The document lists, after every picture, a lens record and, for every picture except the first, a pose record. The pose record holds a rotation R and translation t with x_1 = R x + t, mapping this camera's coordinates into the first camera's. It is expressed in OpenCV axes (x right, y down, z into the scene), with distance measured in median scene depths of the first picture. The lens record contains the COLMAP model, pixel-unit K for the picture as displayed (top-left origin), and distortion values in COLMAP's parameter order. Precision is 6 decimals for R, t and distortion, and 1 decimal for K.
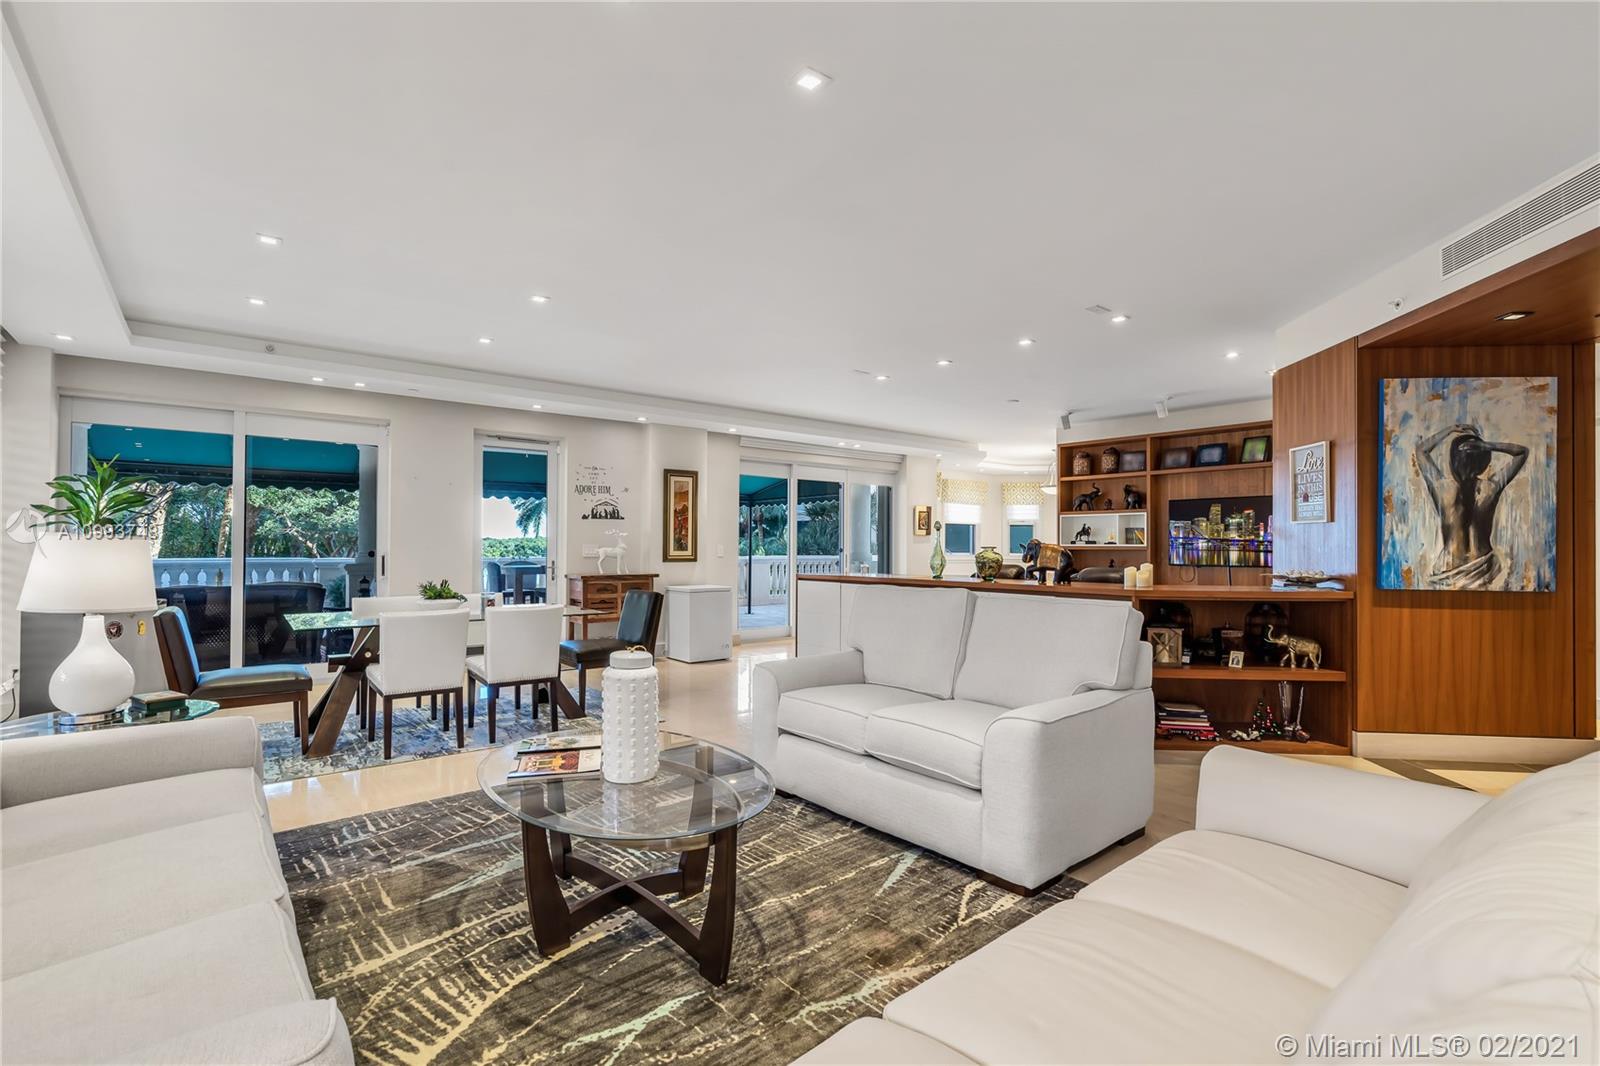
lens RADIAL K [[738.0, 0, 793.2], [0, 738.0, 538.8], [0, 0, 1]] dist [-0.013670, 0.000068]
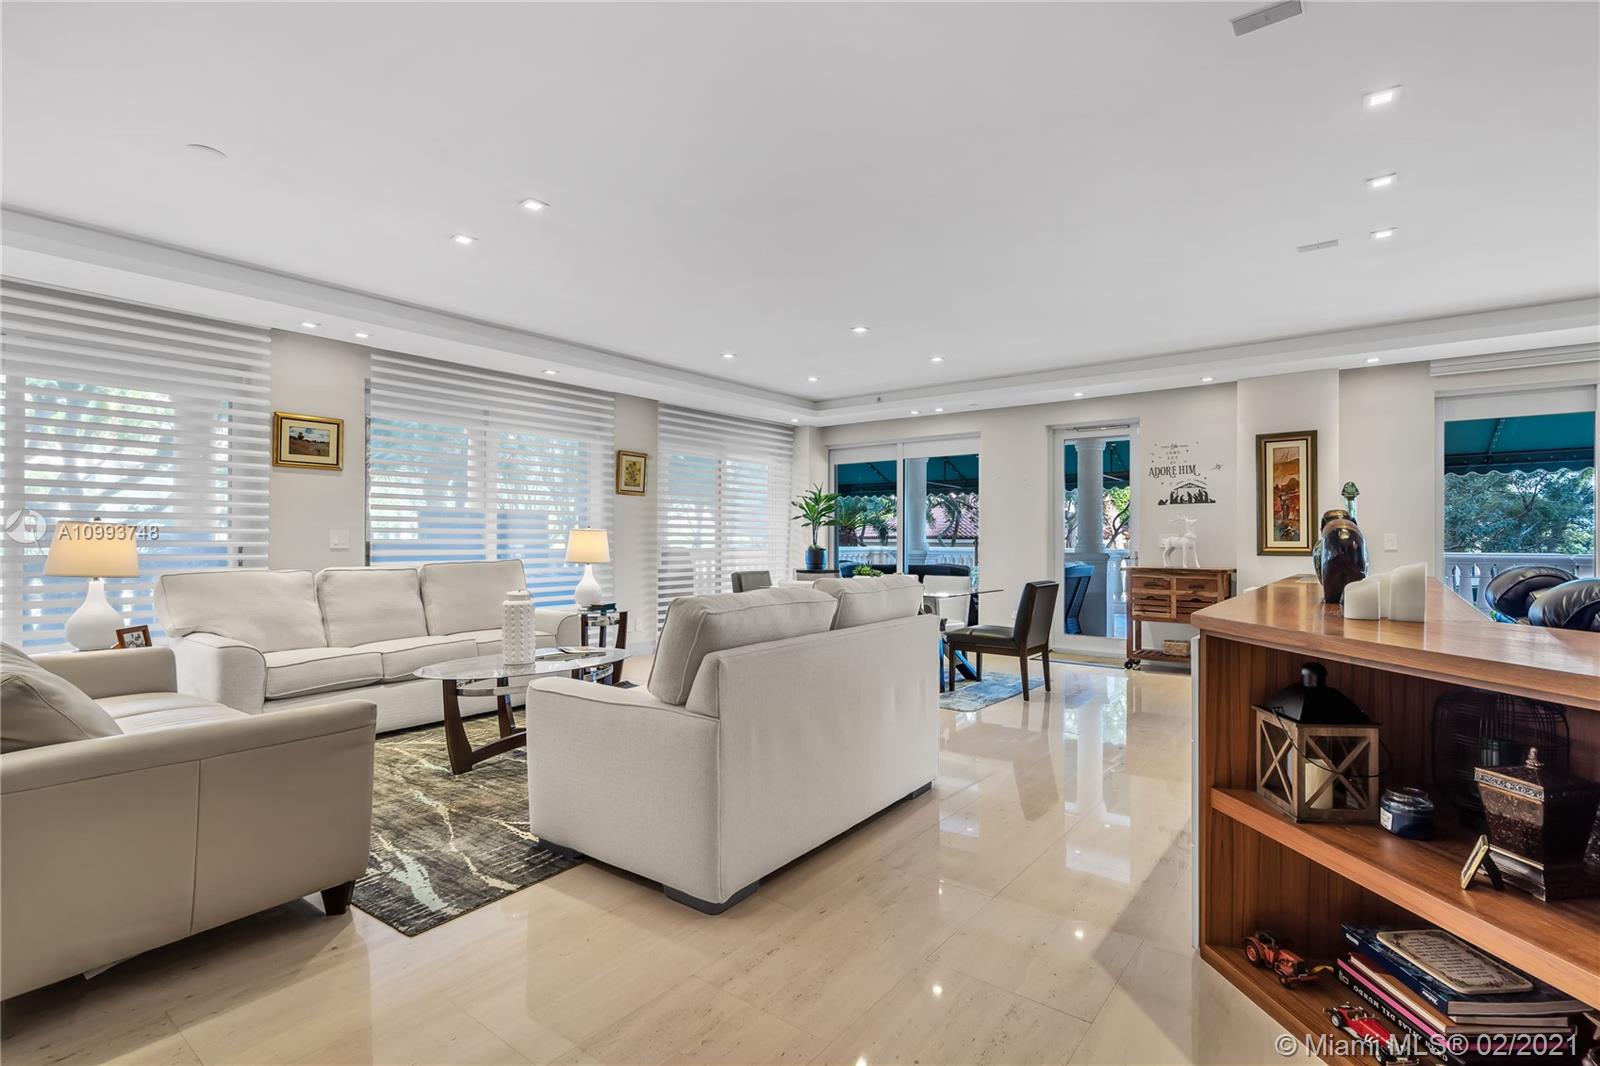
lens RADIAL K [[740.0, 0, 791.0], [0, 740.0, 534.3], [0, 0, 1]] dist [-0.001455, 0.001978]
pose [[0.236291, -0.007486, -0.971654, 0.472041], [0.011864, 0.999918, -0.004819, 0.007484], [0.971610, -0.010389, 0.236360, 0.346599]]
